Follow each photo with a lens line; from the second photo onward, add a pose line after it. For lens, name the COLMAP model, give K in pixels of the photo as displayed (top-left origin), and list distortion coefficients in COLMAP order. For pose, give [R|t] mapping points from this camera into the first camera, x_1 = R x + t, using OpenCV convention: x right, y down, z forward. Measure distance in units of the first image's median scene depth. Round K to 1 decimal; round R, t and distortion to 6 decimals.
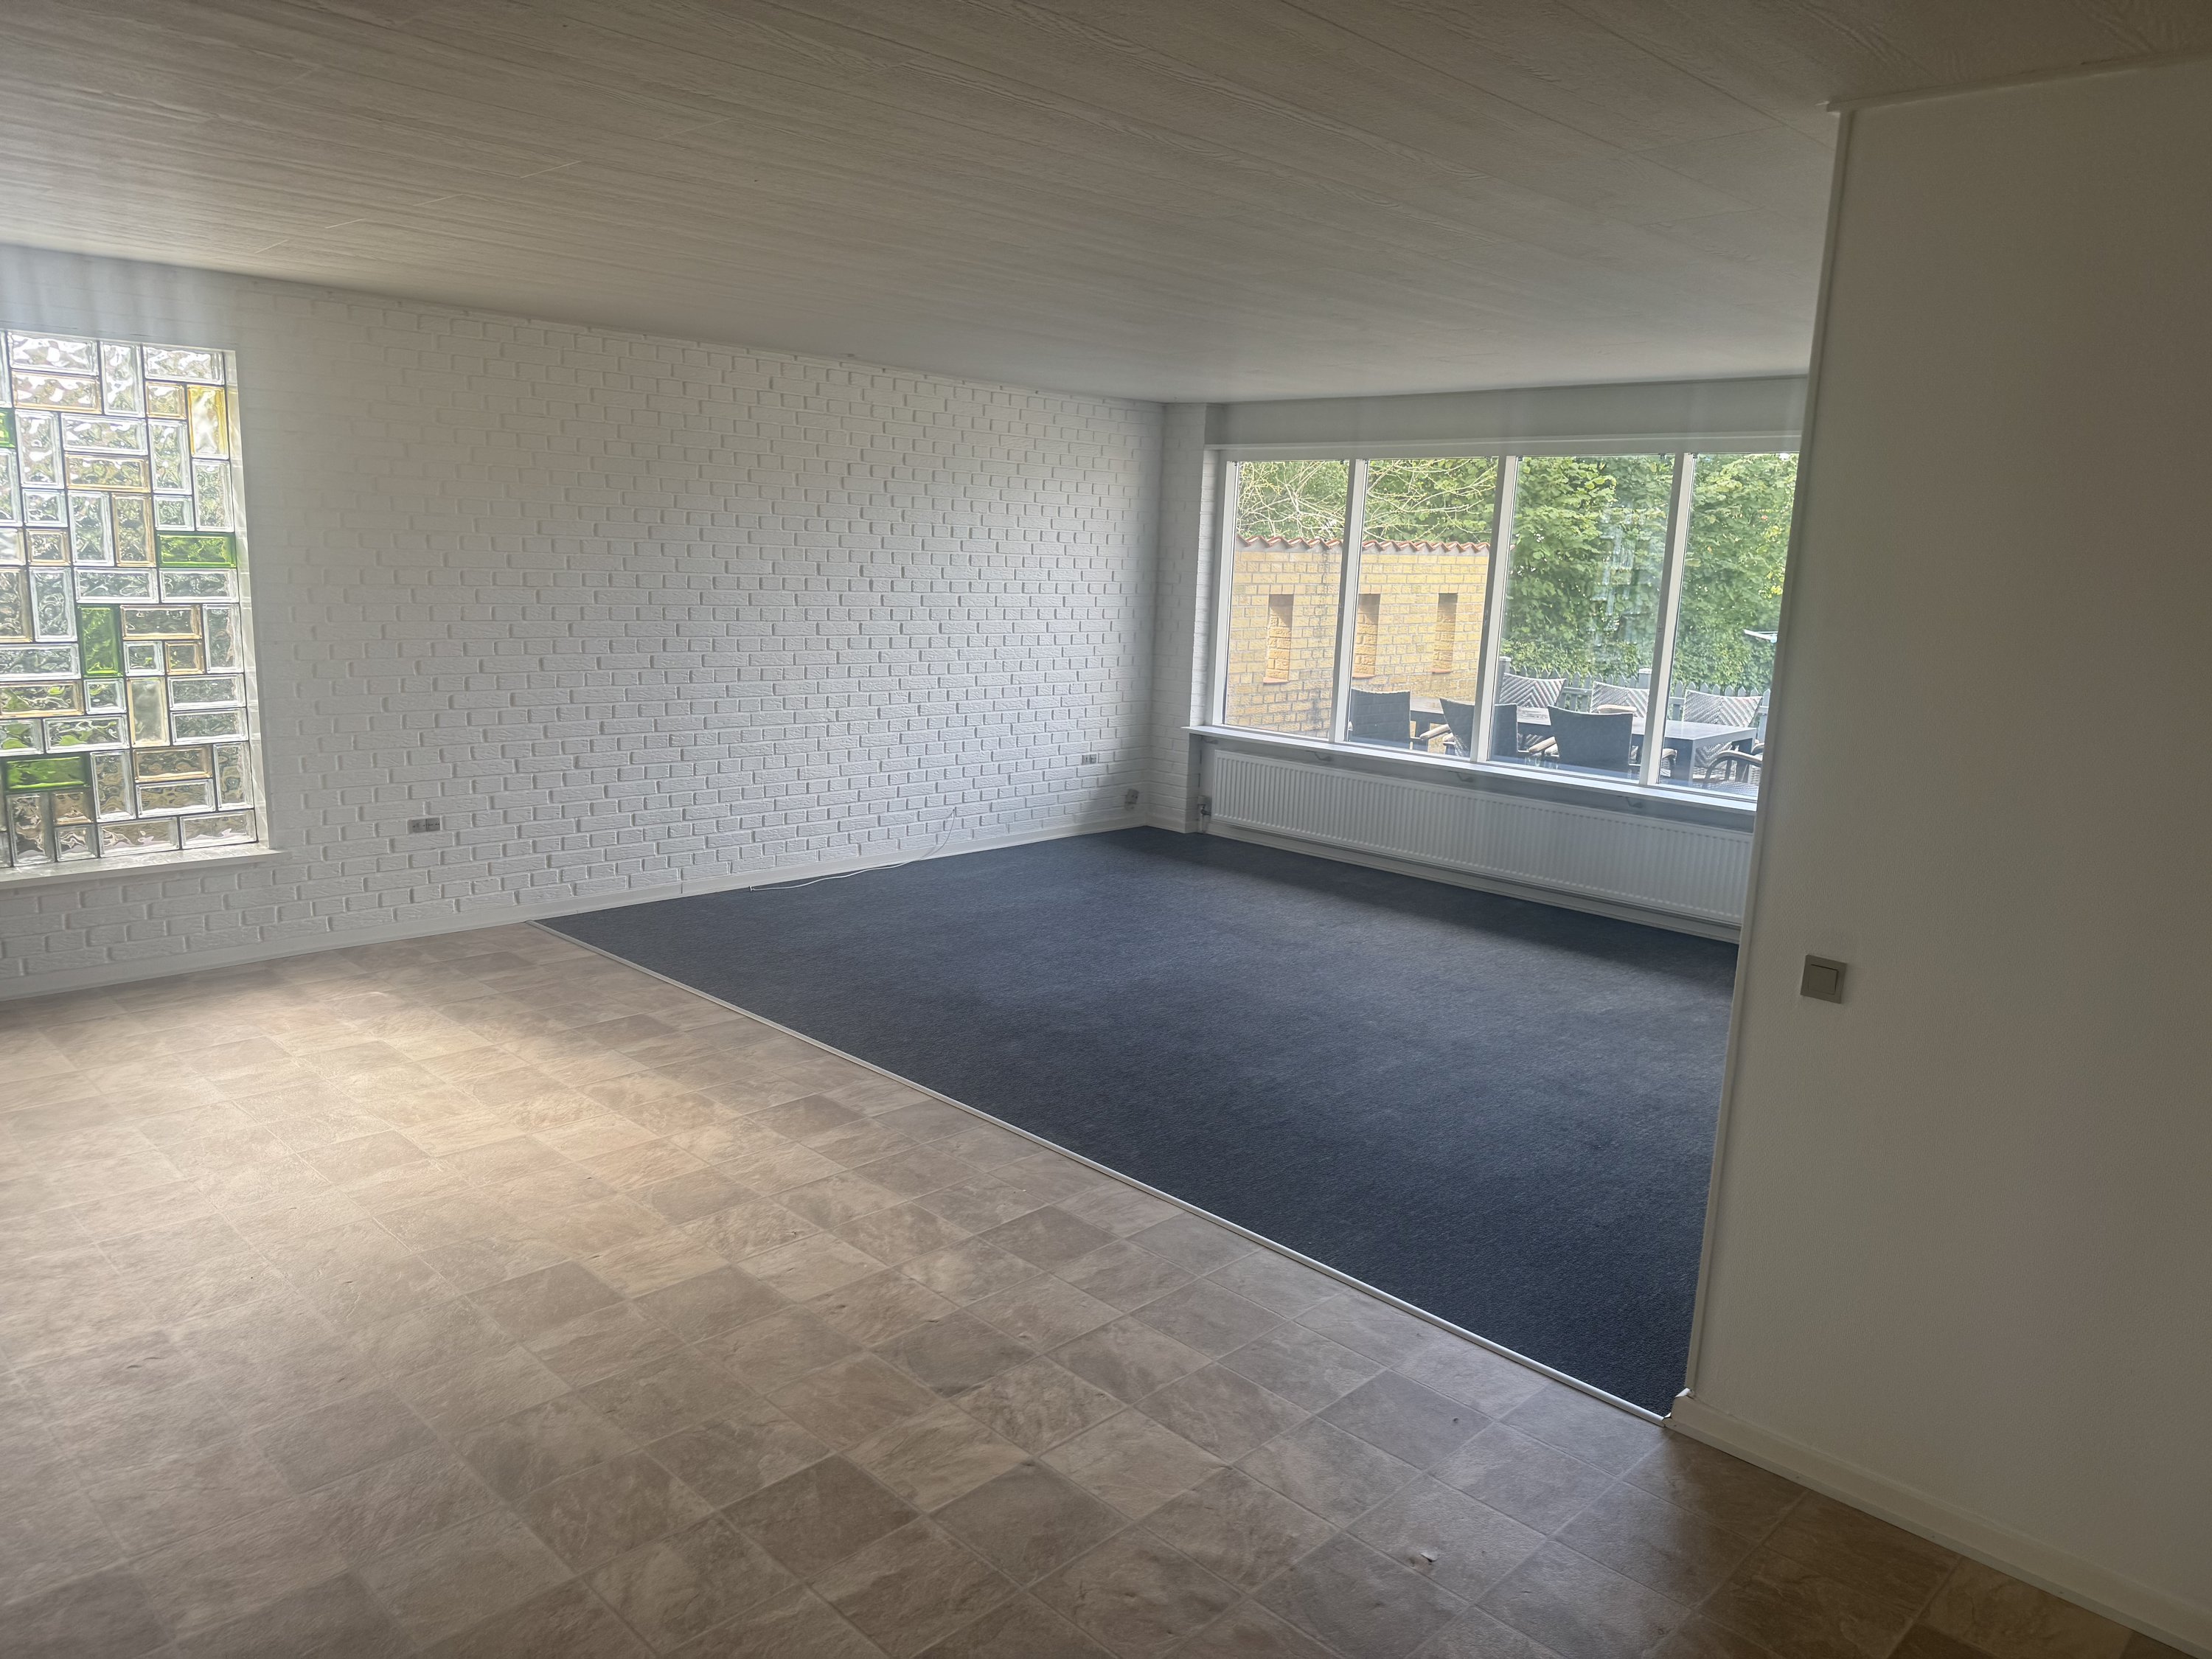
lens RADIAL K [[1534.6, 0, 1091.3], [0, 1534.6, 831.5], [0, 0, 1]] dist [0.083120, -0.112216]
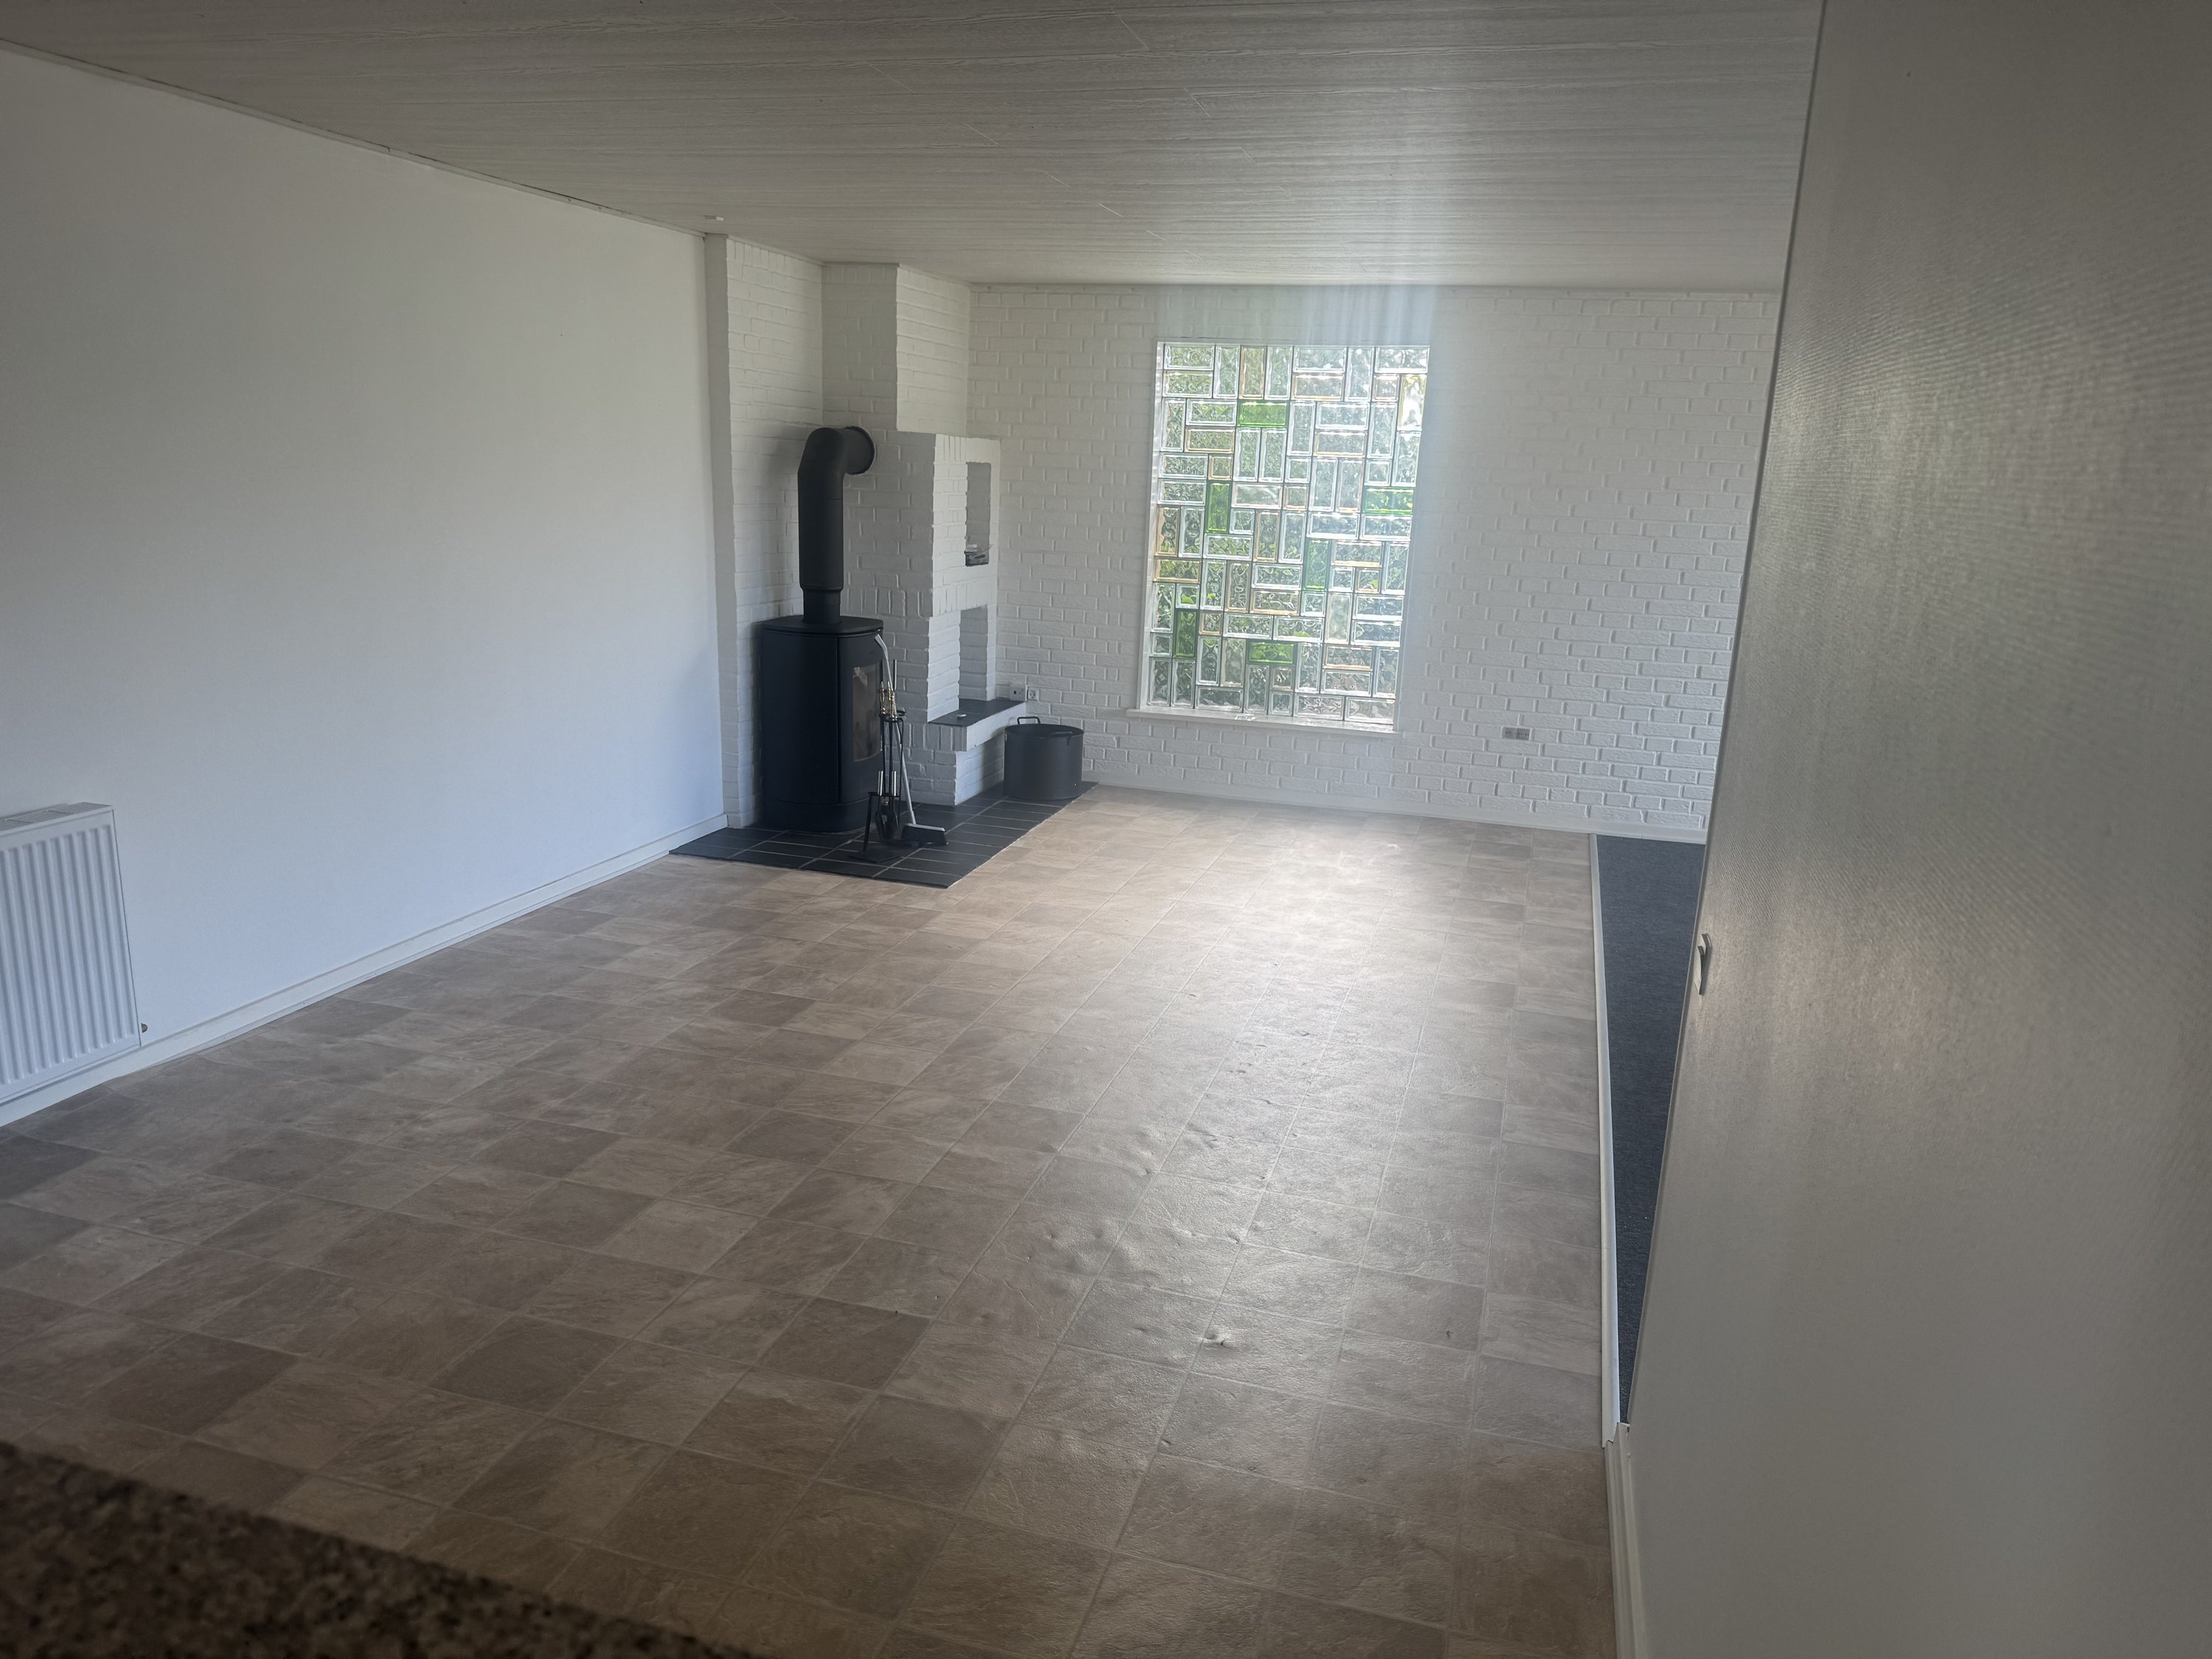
lens RADIAL K [[1534.6, 0, 1091.3], [0, 1534.6, 831.5], [0, 0, 1]] dist [0.083120, -0.112216]
pose [[0.473952, 0.187673, -0.860318, 0.519106], [-0.182389, 0.976758, 0.112595, -0.004950], [0.861454, 0.103548, 0.497166, 0.148223]]
